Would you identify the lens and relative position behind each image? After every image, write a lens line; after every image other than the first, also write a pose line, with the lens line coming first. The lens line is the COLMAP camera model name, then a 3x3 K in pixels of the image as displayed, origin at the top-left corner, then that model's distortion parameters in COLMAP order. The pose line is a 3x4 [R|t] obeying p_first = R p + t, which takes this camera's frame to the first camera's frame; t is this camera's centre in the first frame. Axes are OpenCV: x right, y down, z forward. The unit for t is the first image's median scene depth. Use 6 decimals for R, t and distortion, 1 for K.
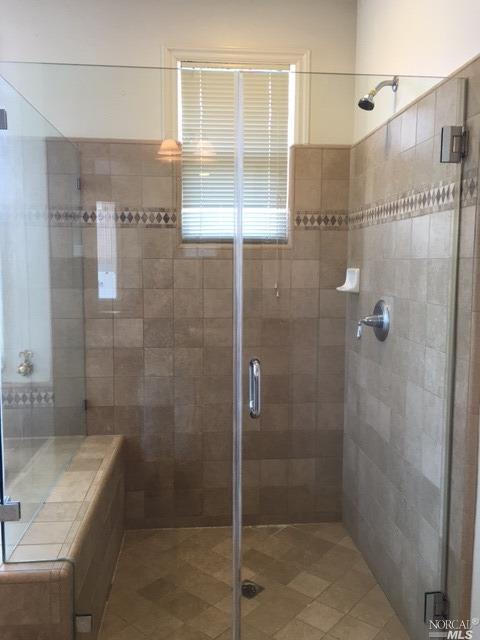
lens RADIAL K [[546.3, 0, 240.8], [0, 546.3, 318.1], [0, 0, 1]] dist [0.065601, -0.088831]
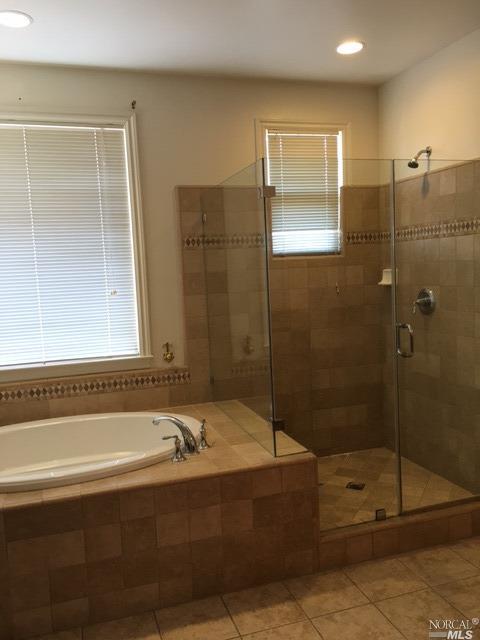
lens RADIAL K [[546.3, 0, 239.1], [0, 546.3, 321.4], [0, 0, 1]] dist [0.065601, -0.088831]
pose [[0.973823, -0.070699, 0.216034, -0.505324], [0.071916, 0.997408, 0.002231, 0.016085], [-0.215632, 0.013364, 0.976383, -0.342298]]
